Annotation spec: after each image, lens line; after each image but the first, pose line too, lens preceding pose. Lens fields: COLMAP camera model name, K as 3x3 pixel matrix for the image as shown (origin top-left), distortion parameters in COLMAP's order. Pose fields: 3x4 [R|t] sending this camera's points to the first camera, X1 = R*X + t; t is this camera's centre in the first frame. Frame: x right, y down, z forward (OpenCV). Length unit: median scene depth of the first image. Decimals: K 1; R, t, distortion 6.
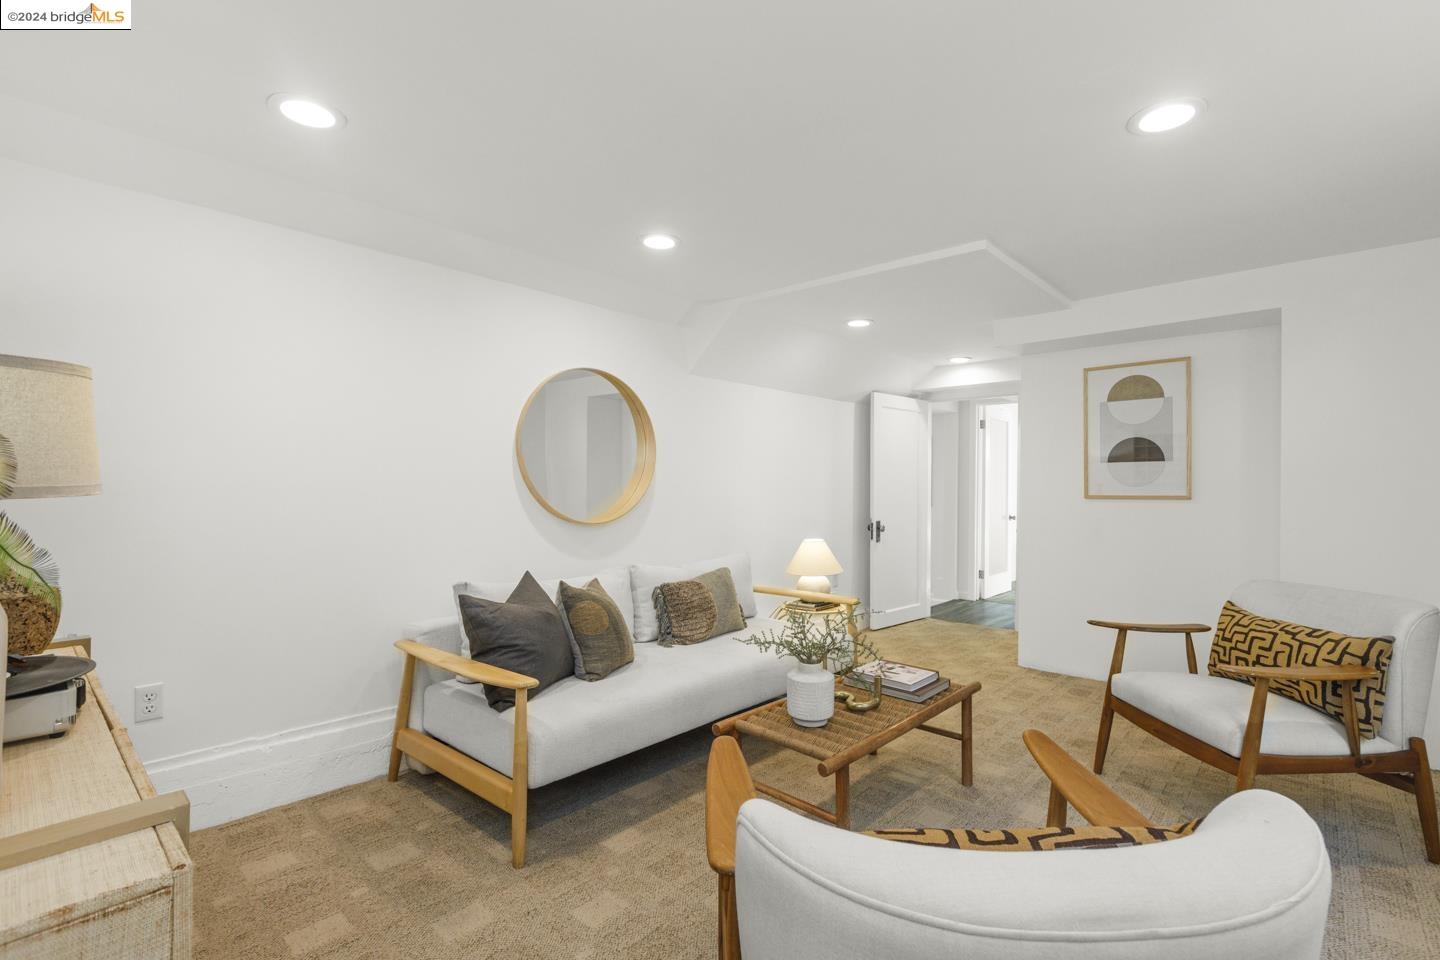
lens RADIAL K [[645.6, 0, 726.3], [0, 645.6, 478.1], [0, 0, 1]] dist [0.001482, 0.000276]
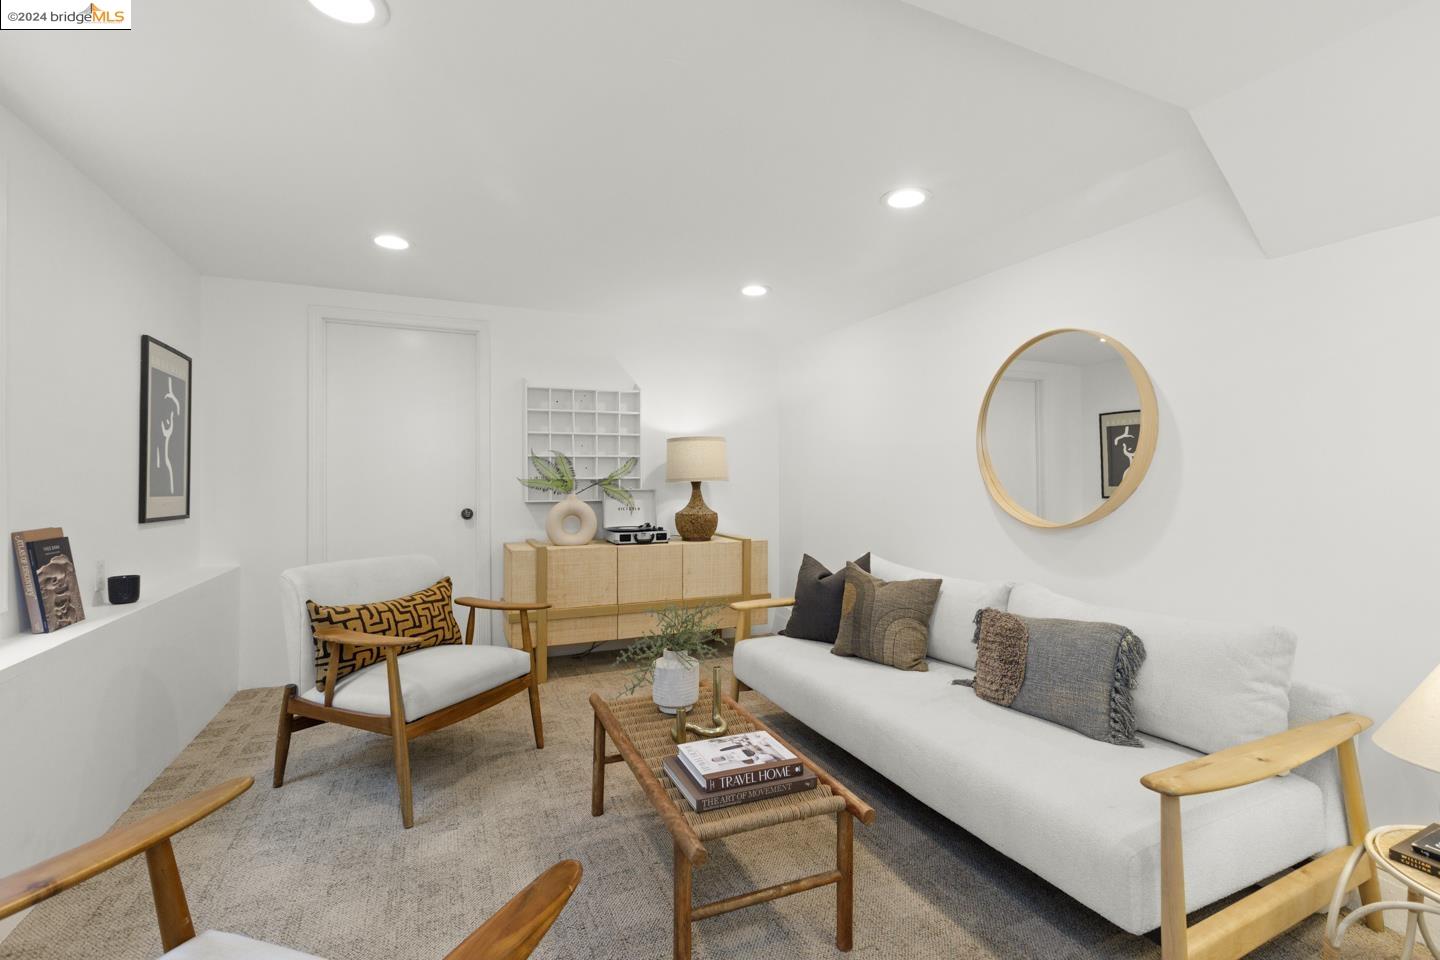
lens RADIAL K [[645.6, 0, 732.0], [0, 645.6, 476.5], [0, 0, 1]] dist [0.001482, 0.000276]
pose [[-0.403409, -0.010658, -0.914958, 0.845307], [0.001010, 0.999926, -0.012094, 0.022161], [0.915019, -0.005803, -0.403369, 1.224077]]
